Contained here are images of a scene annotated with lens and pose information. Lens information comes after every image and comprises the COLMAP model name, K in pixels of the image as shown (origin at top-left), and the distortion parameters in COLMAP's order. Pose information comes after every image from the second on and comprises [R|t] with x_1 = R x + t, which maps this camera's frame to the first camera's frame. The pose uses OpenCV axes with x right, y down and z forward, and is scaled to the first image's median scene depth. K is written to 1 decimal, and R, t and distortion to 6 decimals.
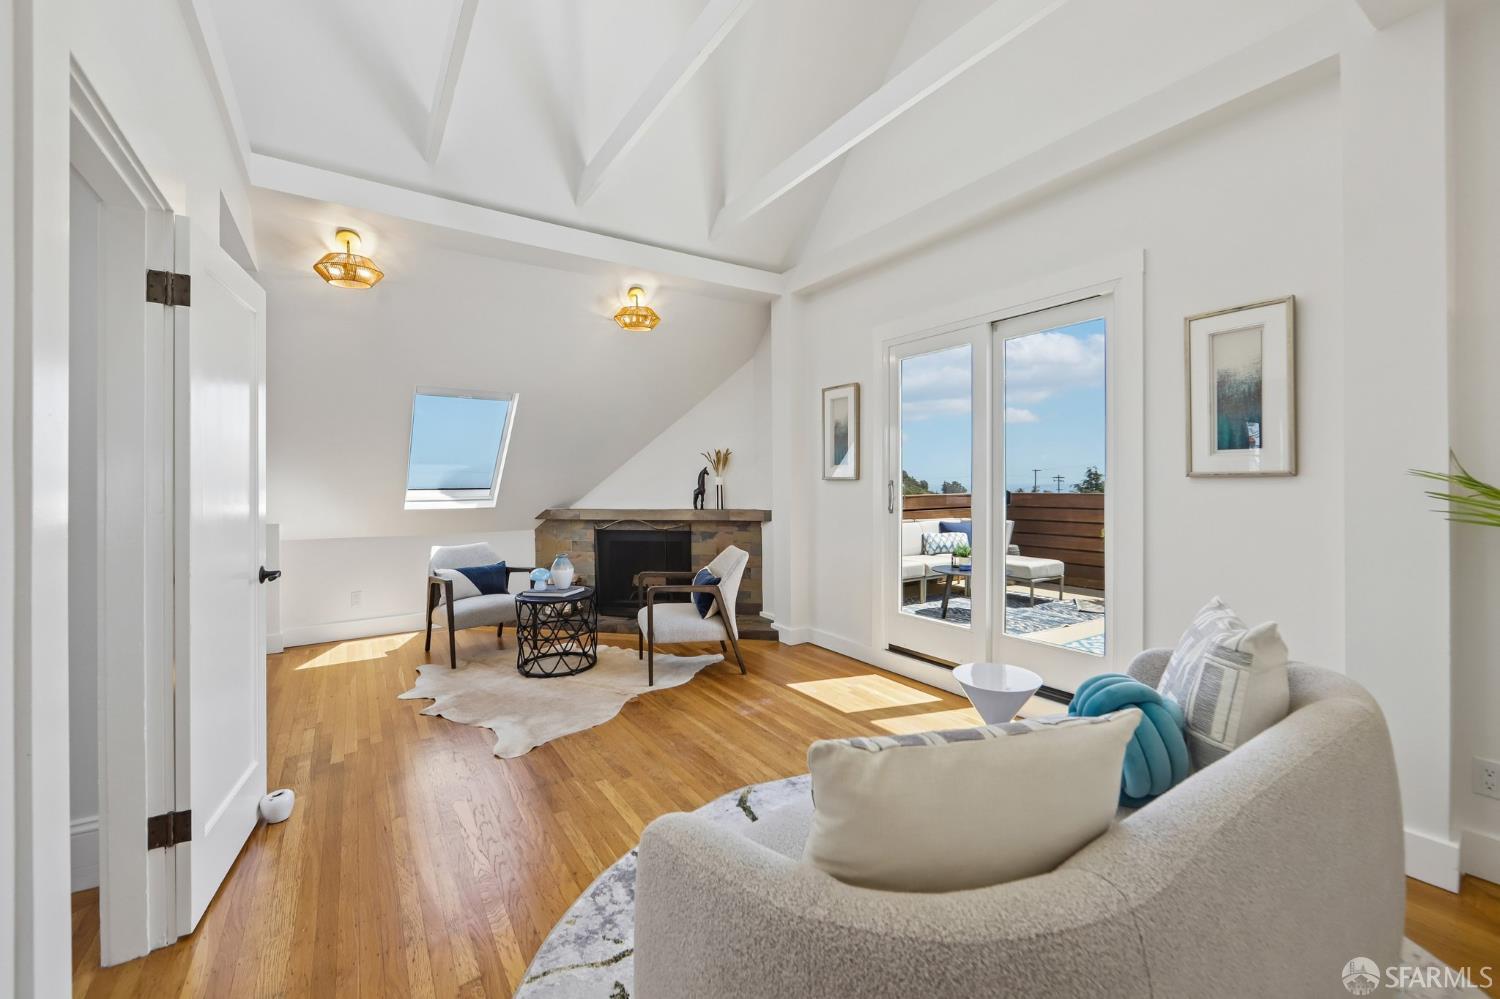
lens RADIAL K [[601.2, 0, 763.1], [0, 601.2, 488.0], [0, 0, 1]] dist [-0.007012, -0.000019]
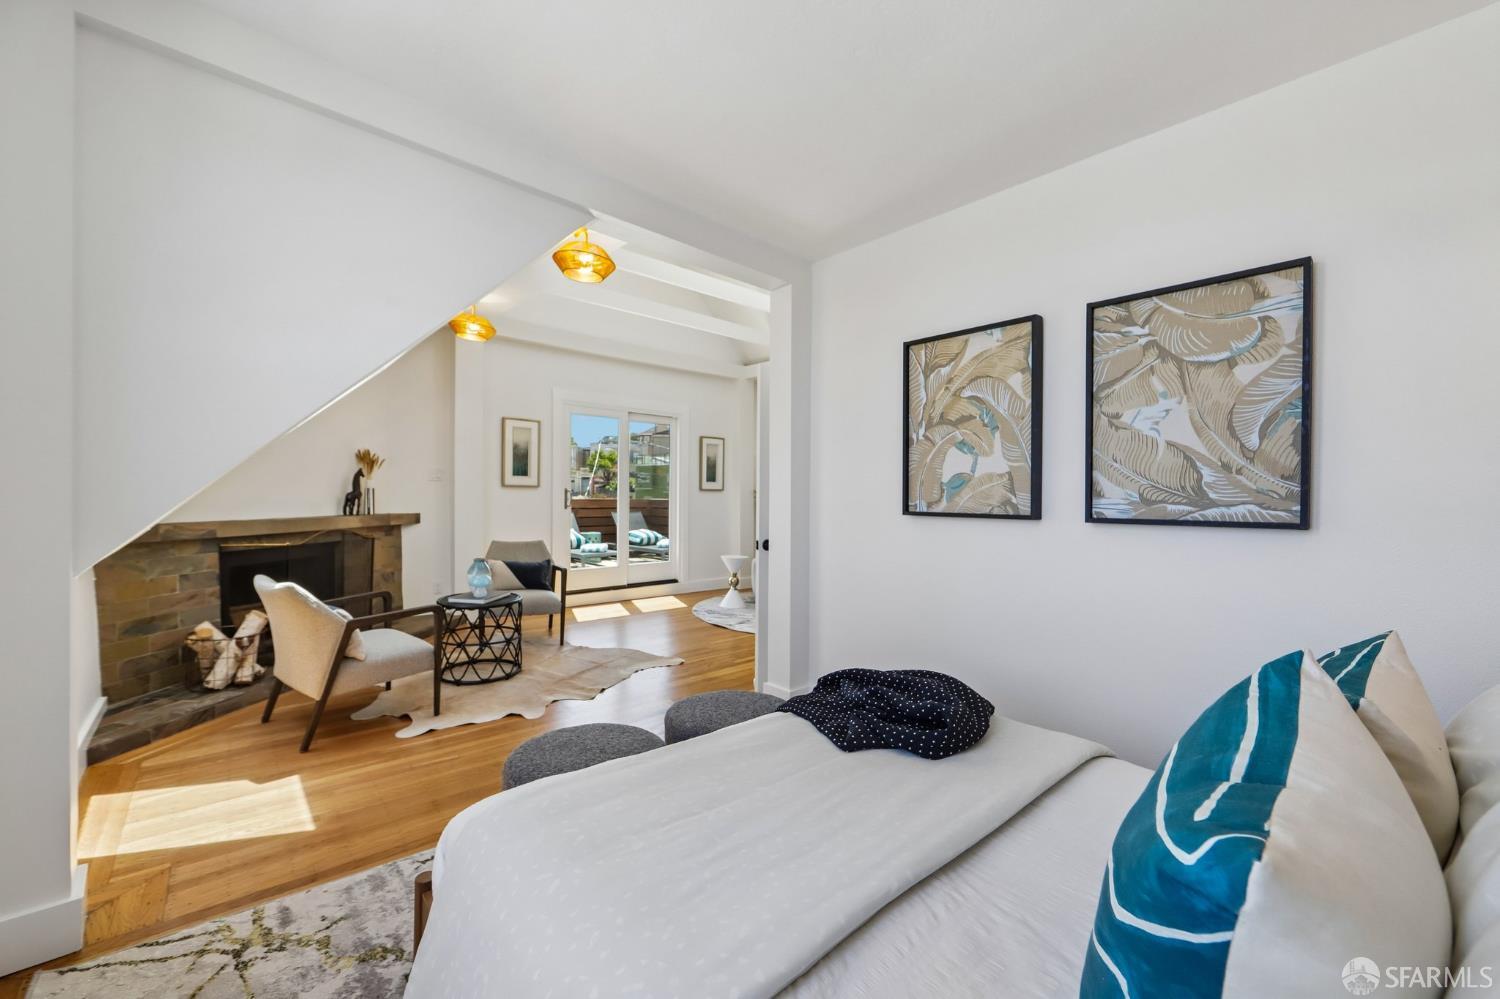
lens RADIAL K [[601.2, 0, 763.1], [0, 601.2, 488.0], [0, 0, 1]] dist [-0.007012, -0.000019]
pose [[-0.143083, 0.014602, 0.989603, -1.112610], [-0.004258, 0.999873, -0.015370, 0.006618], [-0.989701, -0.006413, -0.143003, 0.556598]]
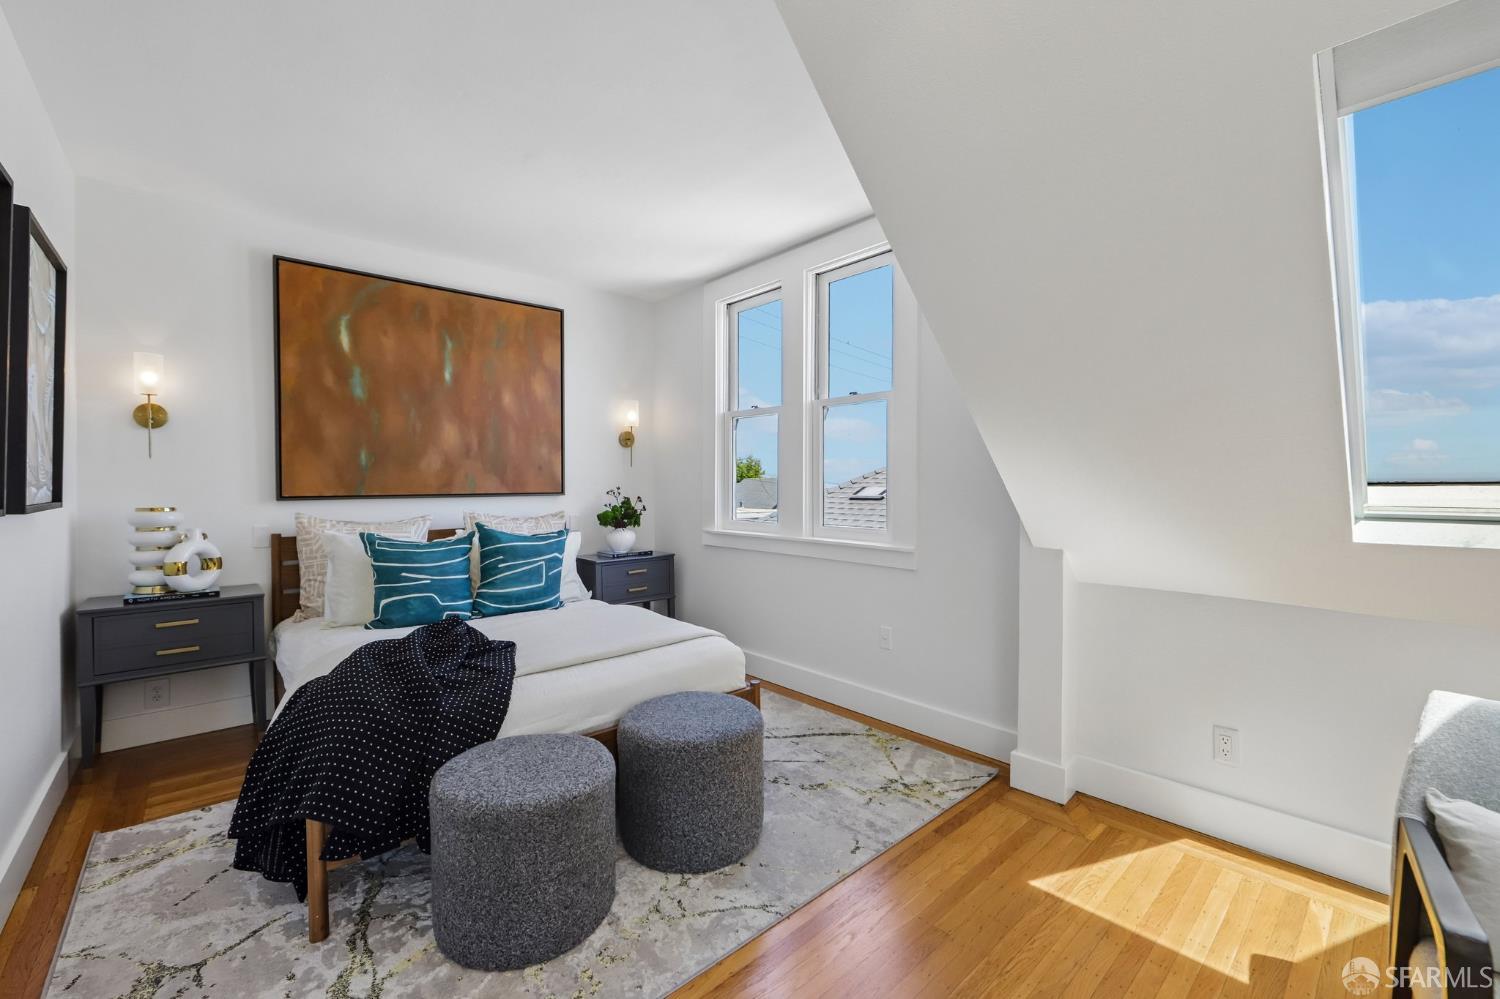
lens RADIAL K [[600.2, 0, 753.7], [0, 600.2, 495.2], [0, 0, 1]] dist [0.000916, 0.000113]
pose [[0.109166, 0.006883, -0.994000, -0.287669], [-0.004308, 0.999970, 0.006451, 0.008268], [0.994014, 0.003578, 0.109192, 0.605364]]
